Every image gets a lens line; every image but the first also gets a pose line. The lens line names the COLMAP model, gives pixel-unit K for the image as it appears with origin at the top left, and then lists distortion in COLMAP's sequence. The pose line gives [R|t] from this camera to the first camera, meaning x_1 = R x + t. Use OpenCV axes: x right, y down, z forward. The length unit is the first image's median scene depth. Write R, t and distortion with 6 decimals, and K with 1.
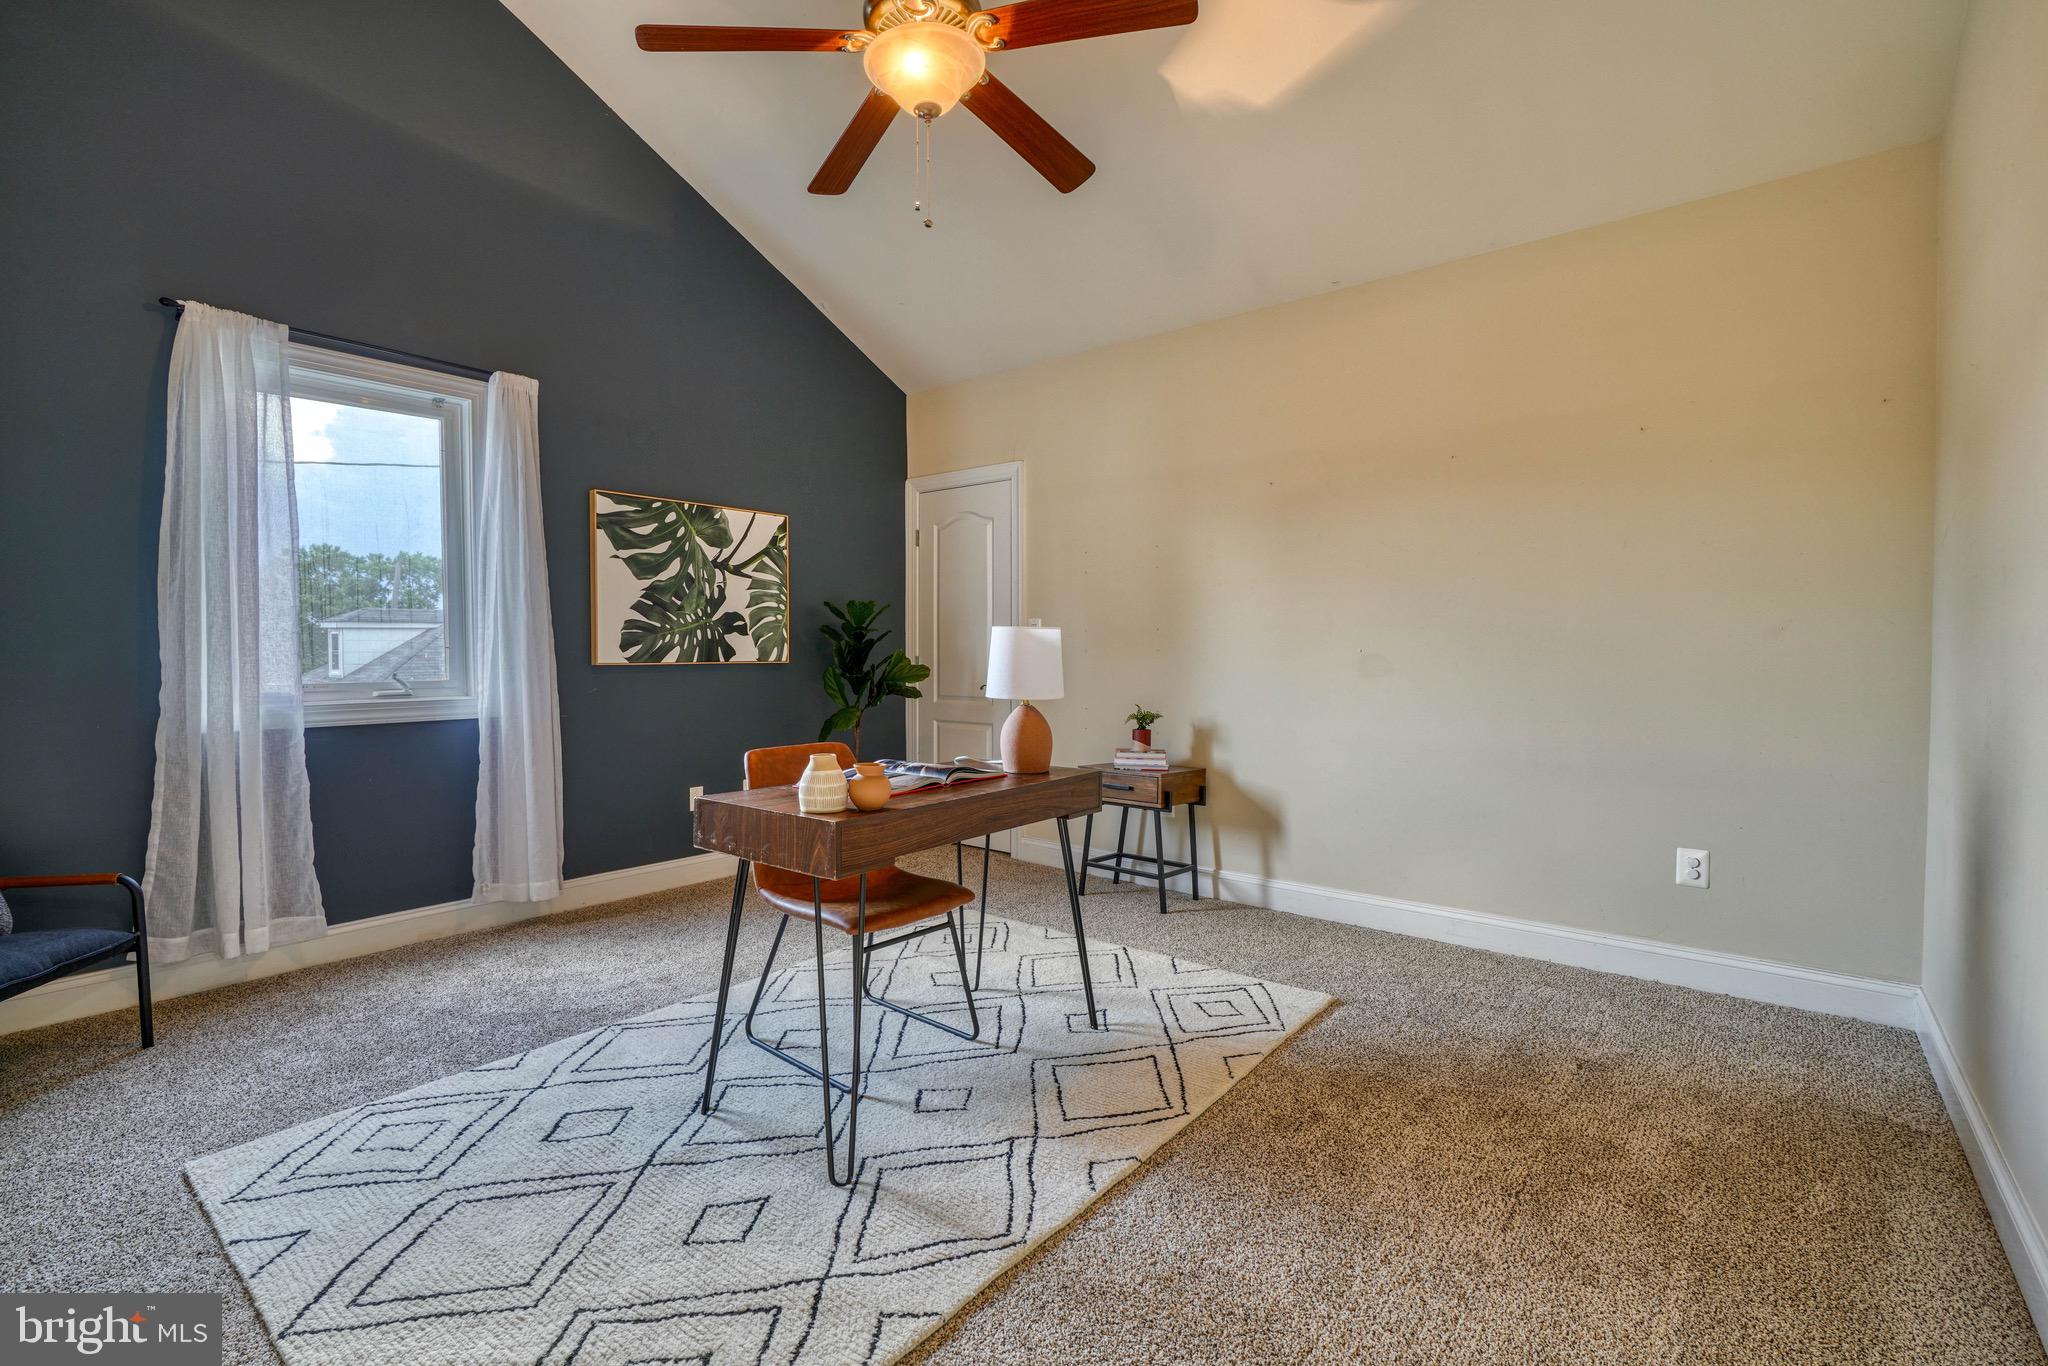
lens RADIAL K [[952.8, 0, 1033.5], [0, 952.8, 697.0], [0, 0, 1]] dist [-0.014808, 0.008679]
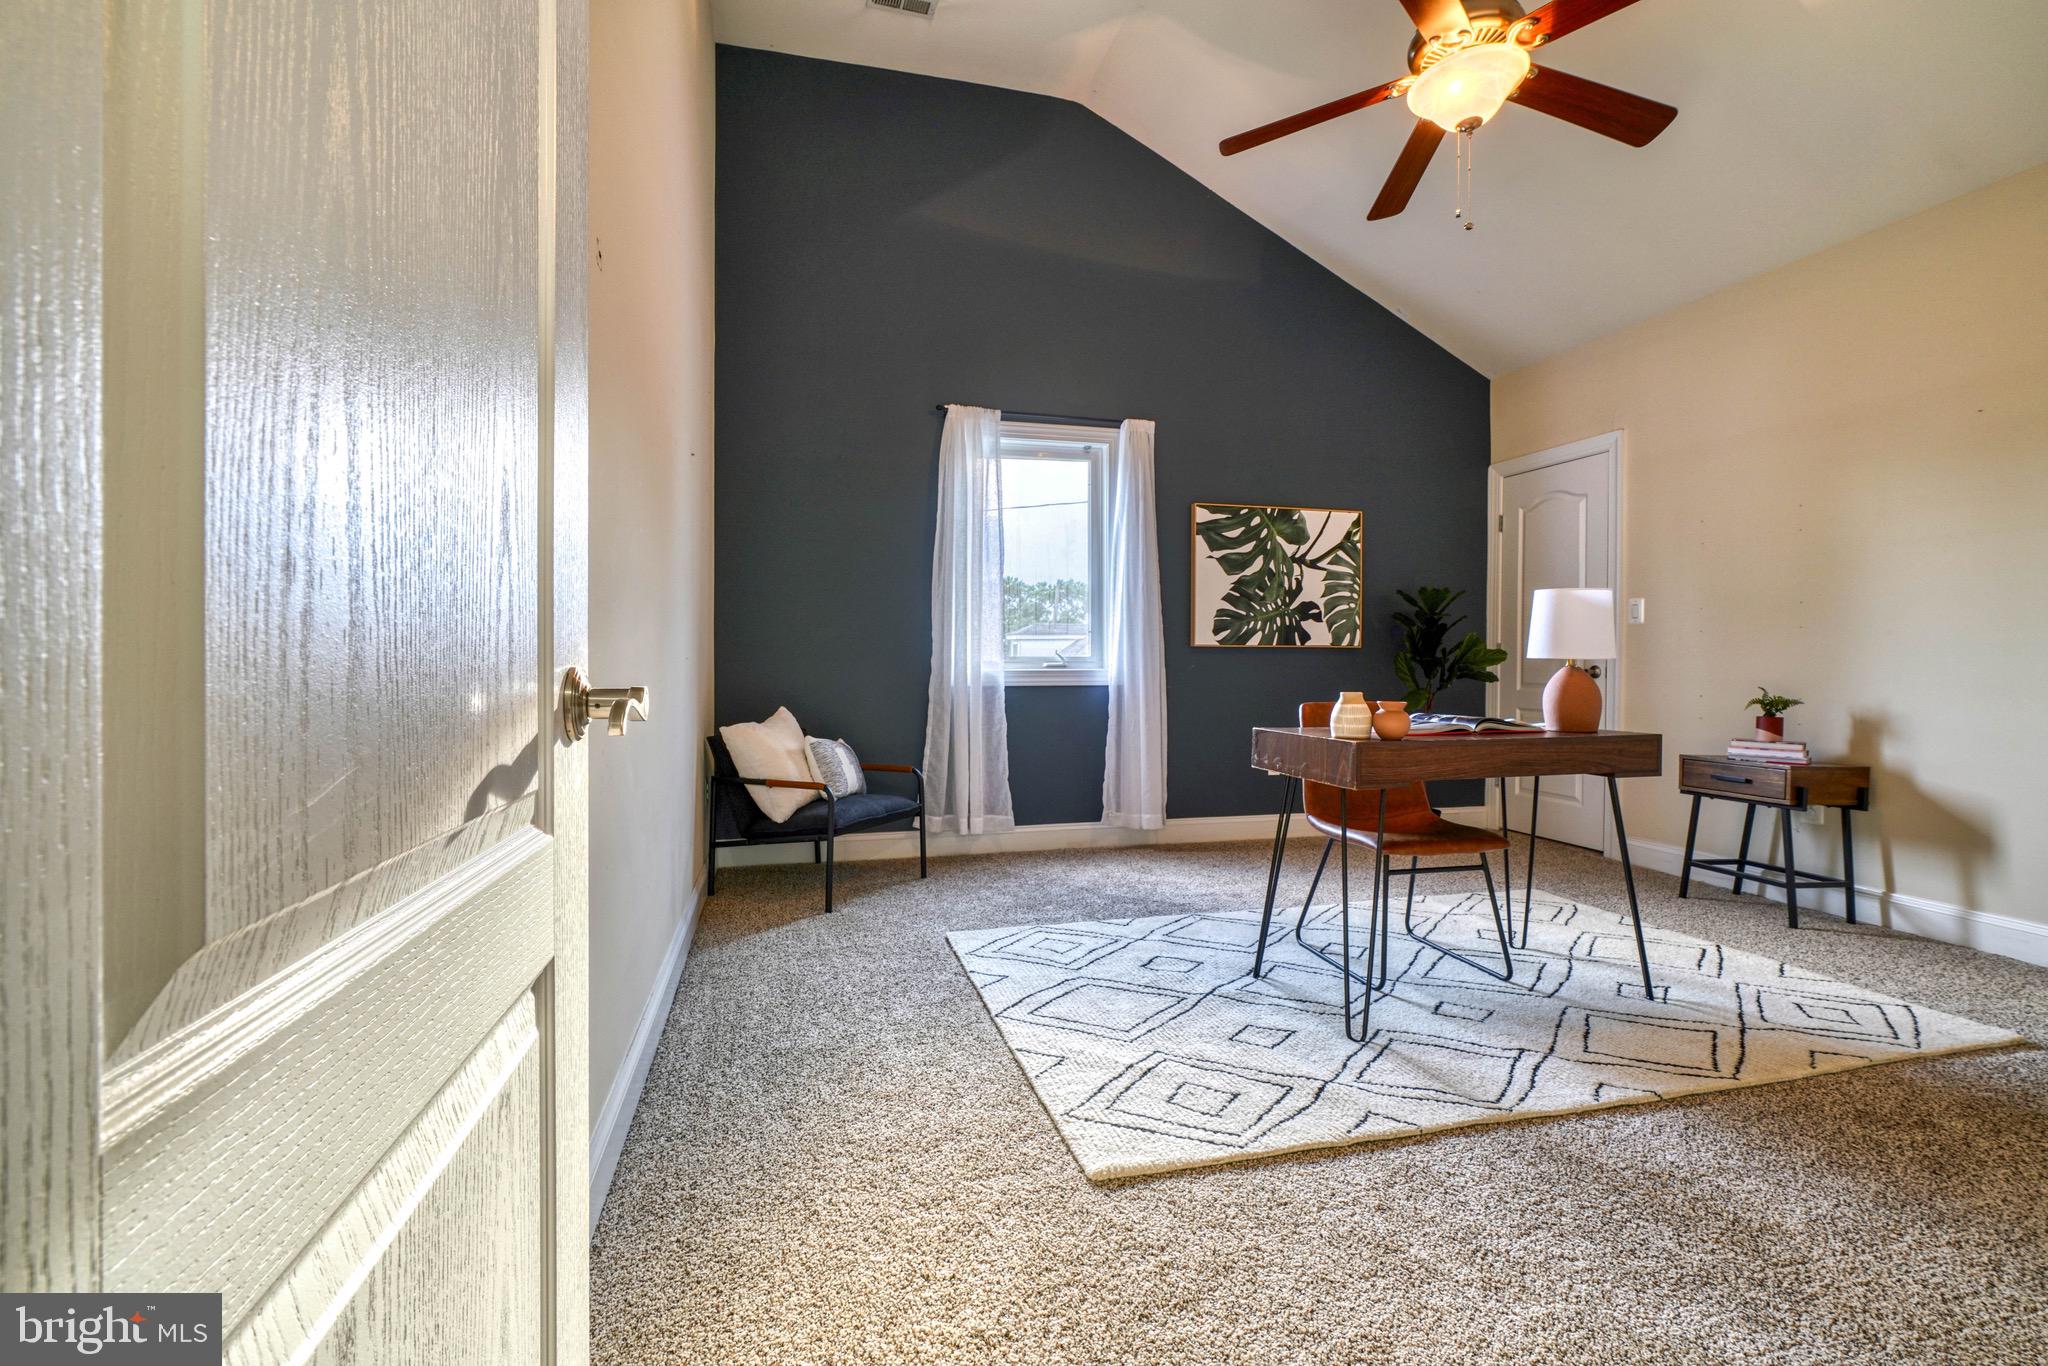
lens RADIAL K [[952.8, 0, 1033.5], [0, 952.8, 697.0], [0, 0, 1]] dist [-0.014808, 0.008679]
pose [[0.817937, 0.012157, -0.575179, 0.111660], [-0.018916, 0.999804, -0.005768, 0.061675], [0.574996, 0.015598, 0.818007, -0.176509]]
